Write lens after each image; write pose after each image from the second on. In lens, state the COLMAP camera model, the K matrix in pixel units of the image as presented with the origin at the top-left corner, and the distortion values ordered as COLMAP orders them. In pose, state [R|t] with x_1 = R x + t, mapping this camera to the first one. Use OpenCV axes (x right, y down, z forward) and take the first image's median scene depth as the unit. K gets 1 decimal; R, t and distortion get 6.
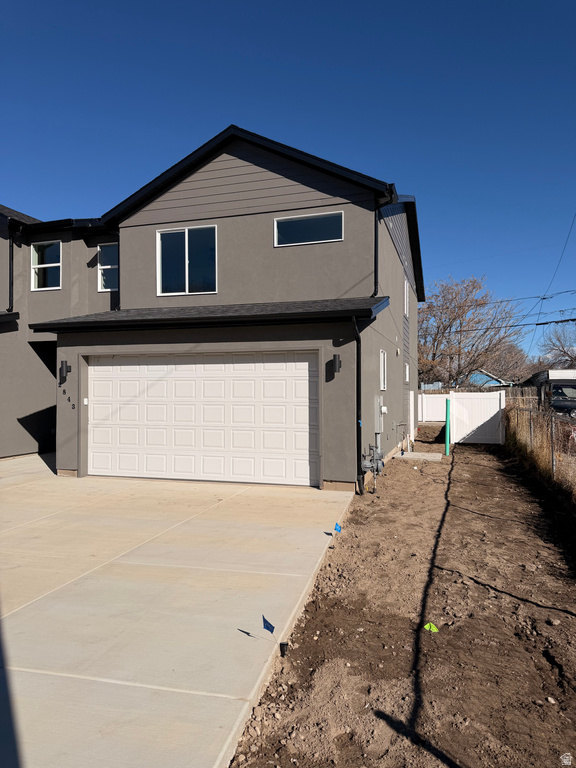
lens RADIAL K [[541.3, 0, 288.0], [0, 541.3, 384.0], [0, 0, 1]] dist [0.120951, -0.179730]
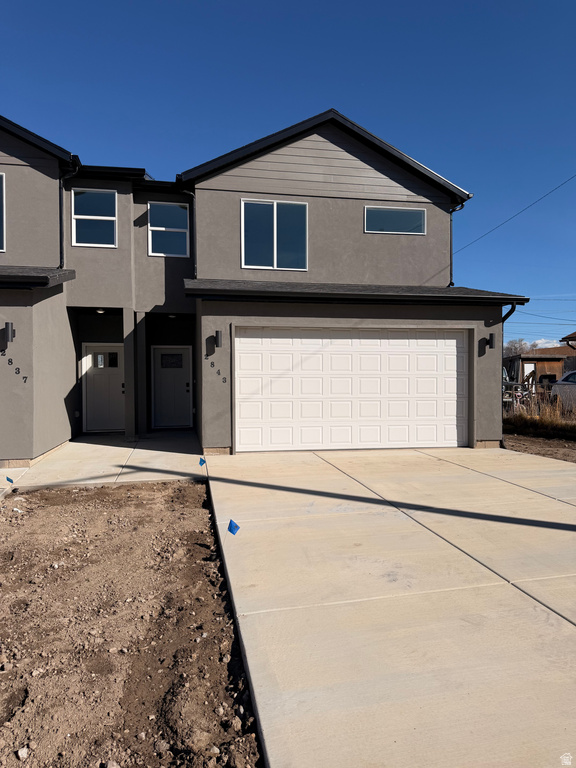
lens RADIAL K [[541.3, 0, 288.0], [0, 541.3, 384.0], [0, 0, 1]] dist [0.120951, -0.179730]
pose [[0.873610, -0.005118, 0.486600, -0.673123], [-0.004376, 0.999822, 0.018373, 0.027306], [-0.486608, -0.018180, 0.873431, 0.125823]]
